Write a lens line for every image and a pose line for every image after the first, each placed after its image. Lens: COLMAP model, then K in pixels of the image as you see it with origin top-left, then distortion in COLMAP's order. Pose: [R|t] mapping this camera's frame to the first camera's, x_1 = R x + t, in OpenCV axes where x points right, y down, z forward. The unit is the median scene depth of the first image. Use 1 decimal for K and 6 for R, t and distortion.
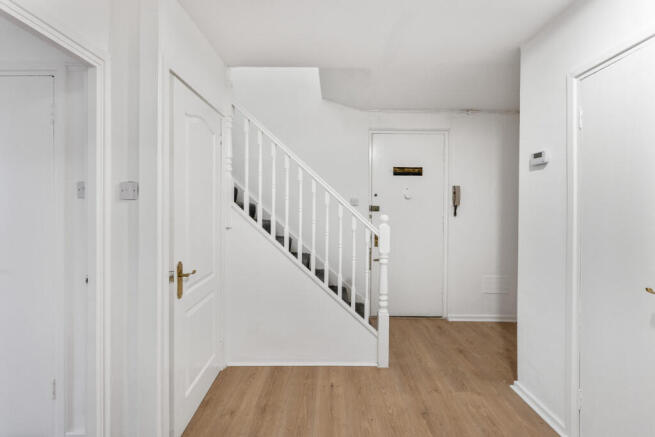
lens RADIAL K [[271.2, 0, 331.2], [0, 271.2, 209.6], [0, 0, 1]] dist [-0.000439, -0.000044]
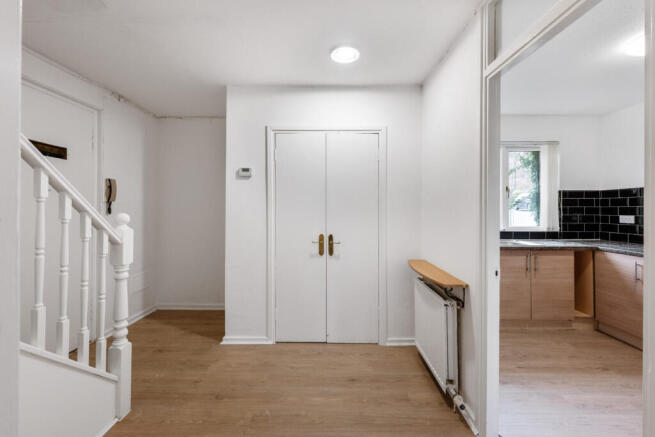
lens RADIAL K [[271.2, 0, 331.2], [0, 271.2, 209.6], [0, 0, 1]] dist [-0.000439, -0.000044]
pose [[-0.003567, -0.011691, 0.999925, -0.558450], [-0.001620, 0.999930, 0.011685, -0.003255], [-0.999992, -0.001579, -0.003585, 0.428380]]
